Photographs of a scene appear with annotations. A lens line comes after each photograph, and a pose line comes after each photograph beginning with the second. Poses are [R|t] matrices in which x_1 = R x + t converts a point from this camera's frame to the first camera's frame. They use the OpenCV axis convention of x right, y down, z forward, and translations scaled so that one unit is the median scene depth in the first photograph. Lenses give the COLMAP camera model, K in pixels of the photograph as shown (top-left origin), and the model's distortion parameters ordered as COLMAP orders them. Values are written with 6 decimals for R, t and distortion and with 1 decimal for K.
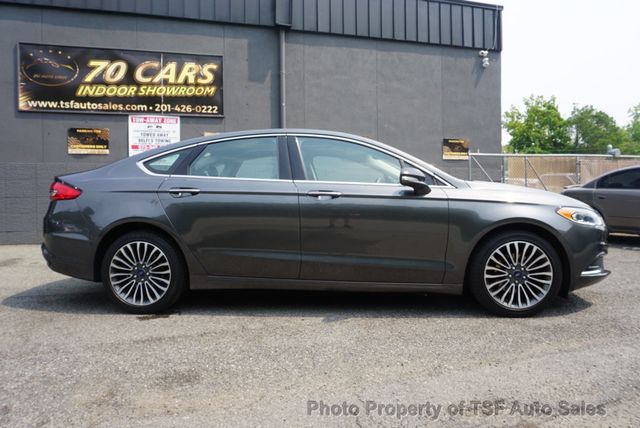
lens RADIAL K [[463.6, 0, 320.9], [0, 463.6, 213.2], [0, 0, 1]] dist [-0.029596, 0.001760]
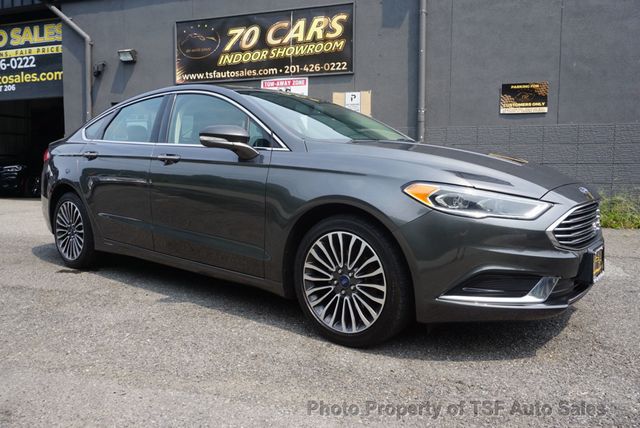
lens RADIAL K [[520.4, 0, 316.5], [0, 520.4, 212.2], [0, 0, 1]] dist [-0.030467, 0.024383]
pose [[0.802208, 0.066752, -0.593302, 0.371389], [-0.034908, 0.997274, 0.065003, -0.006131], [0.596024, -0.031435, 0.802351, 0.168842]]
